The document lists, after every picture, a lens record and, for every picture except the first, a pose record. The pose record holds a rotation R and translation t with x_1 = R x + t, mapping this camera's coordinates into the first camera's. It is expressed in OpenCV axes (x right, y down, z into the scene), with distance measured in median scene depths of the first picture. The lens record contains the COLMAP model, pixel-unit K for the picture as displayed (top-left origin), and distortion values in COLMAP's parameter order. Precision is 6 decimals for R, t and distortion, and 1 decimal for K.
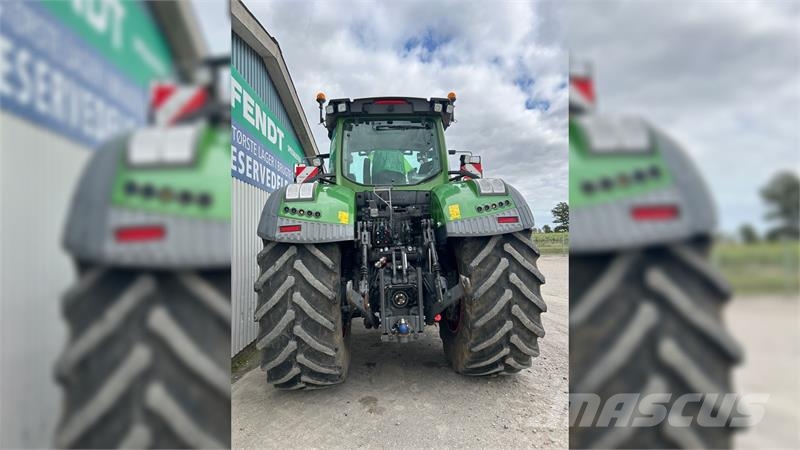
lens RADIAL K [[344.3, 0, 391.0], [0, 344.3, 221.2], [0, 0, 1]] dist [0.025805, 0.000165]
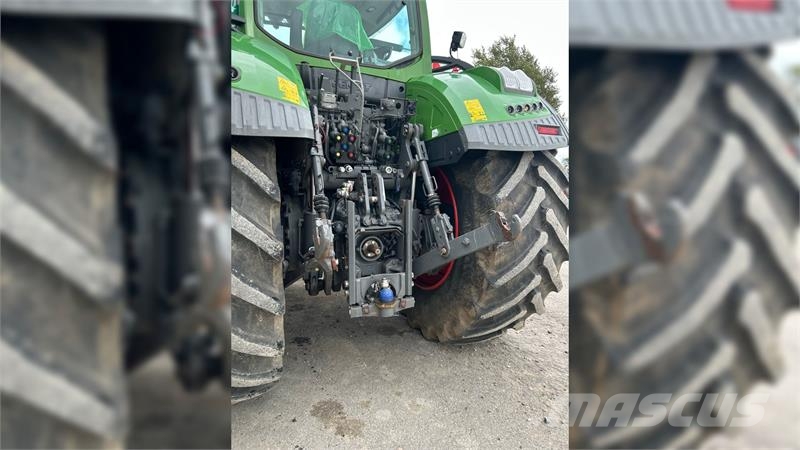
lens RADIAL K [[342.1, 0, 398.2], [0, 342.1, 228.0], [0, 0, 1]] dist [0.021053, -0.000238]
pose [[0.925766, -0.005297, 0.378061, -0.173344], [-0.064865, 0.982853, 0.172607, 0.081062], [-0.372492, -0.184316, 0.909548, 0.439519]]
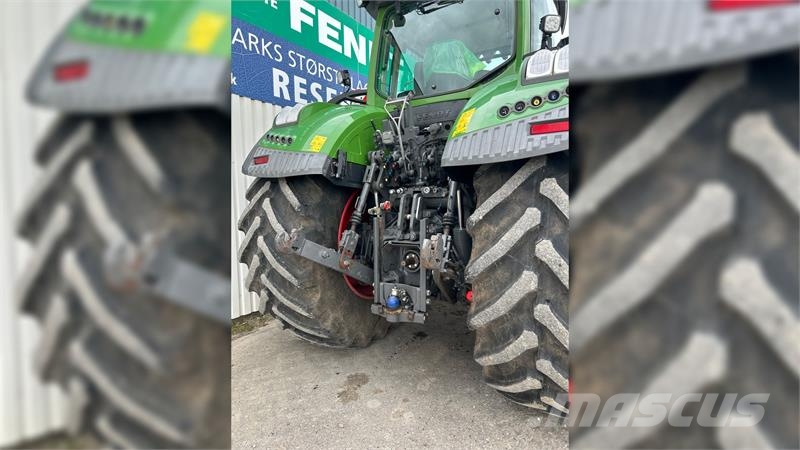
lens RADIAL K [[342.1, 0, 398.2], [0, 342.1, 228.0], [0, 0, 1]] dist [0.021053, -0.000238]
pose [[0.814715, 0.080840, -0.574198, 0.419398], [0.015968, 0.986731, 0.161577, 0.048990], [0.579641, -0.140808, 0.802614, 0.458597]]
